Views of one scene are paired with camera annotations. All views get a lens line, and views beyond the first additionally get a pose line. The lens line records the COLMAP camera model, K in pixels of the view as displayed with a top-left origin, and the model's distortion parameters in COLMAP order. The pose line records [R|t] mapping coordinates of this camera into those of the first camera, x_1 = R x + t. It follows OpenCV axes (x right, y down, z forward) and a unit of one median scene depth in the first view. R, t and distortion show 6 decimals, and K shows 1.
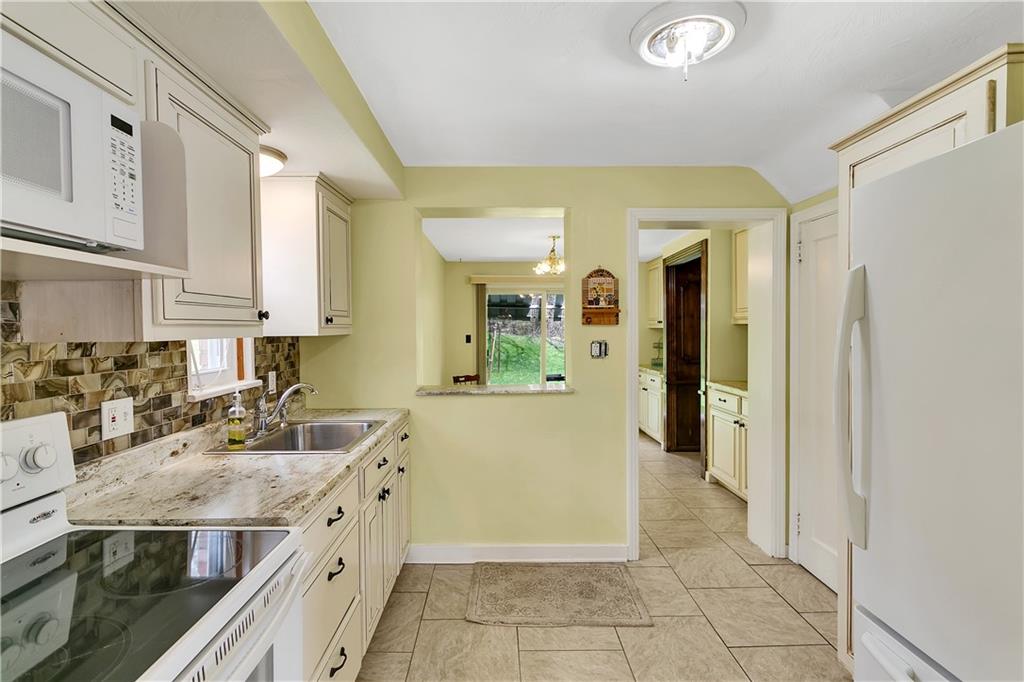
lens RADIAL K [[484.6, 0, 509.4], [0, 484.6, 336.8], [0, 0, 1]] dist [-0.000273, 0.001086]
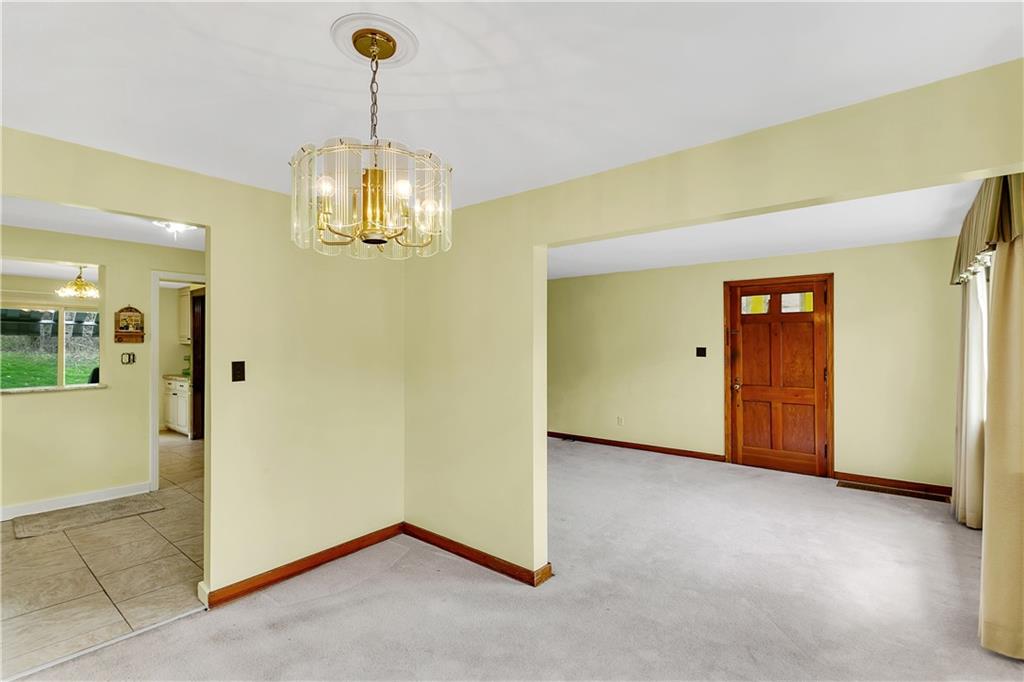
lens RADIAL K [[484.6, 0, 504.3], [0, 484.6, 338.2], [0, 0, 1]] dist [-0.000273, 0.001086]
pose [[0.665586, 0.010850, 0.746242, -0.114971], [0.009865, 0.999679, -0.023333, 0.005775], [-0.746256, 0.022892, 0.665266, -0.621695]]
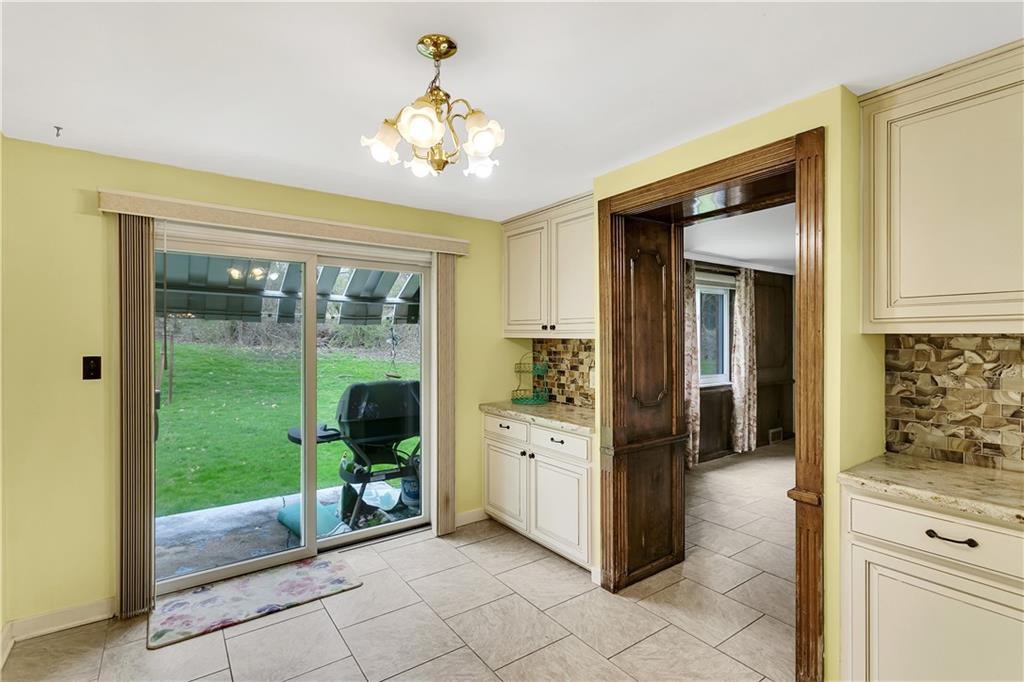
lens RADIAL K [[484.6, 0, 508.9], [0, 484.6, 339.2], [0, 0, 1]] dist [-0.000273, 0.001086]
pose [[0.825867, -0.001492, 0.563863, -0.050526], [0.005368, 0.999972, -0.005216, -0.021222], [-0.563839, 0.007335, 0.825852, 0.835208]]
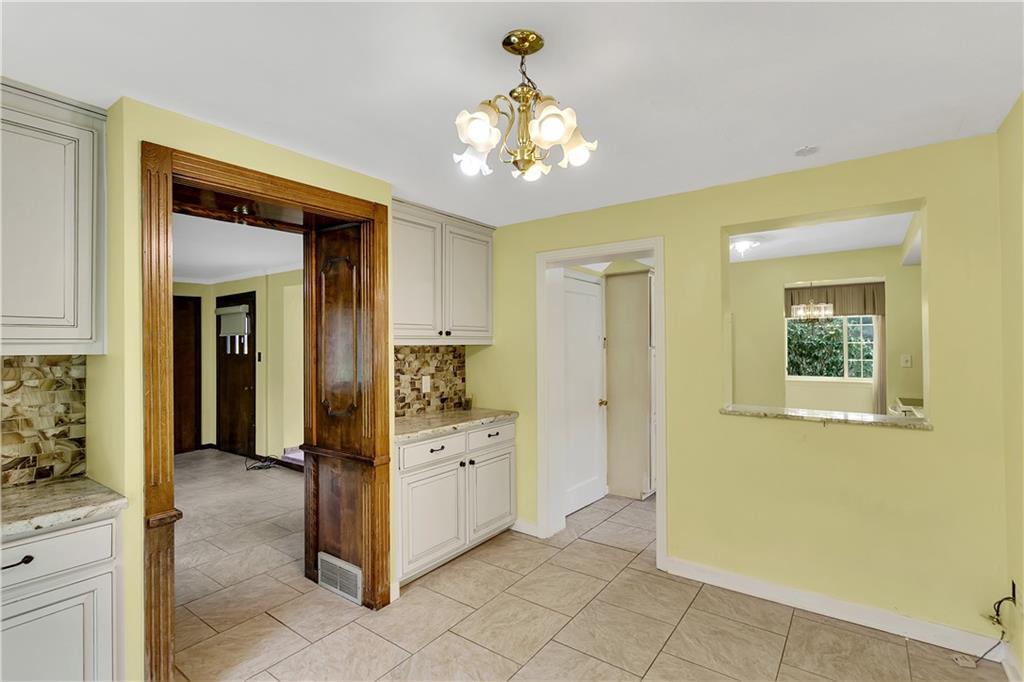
lens RADIAL K [[484.6, 0, 506.2], [0, 484.6, 340.8], [0, 0, 1]] dist [-0.000273, 0.001086]
pose [[-0.792702, 0.014493, 0.609437, -0.088117], [0.018573, 0.999827, 0.000380, -0.030079], [-0.609326, 0.011621, -0.792834, 1.437394]]
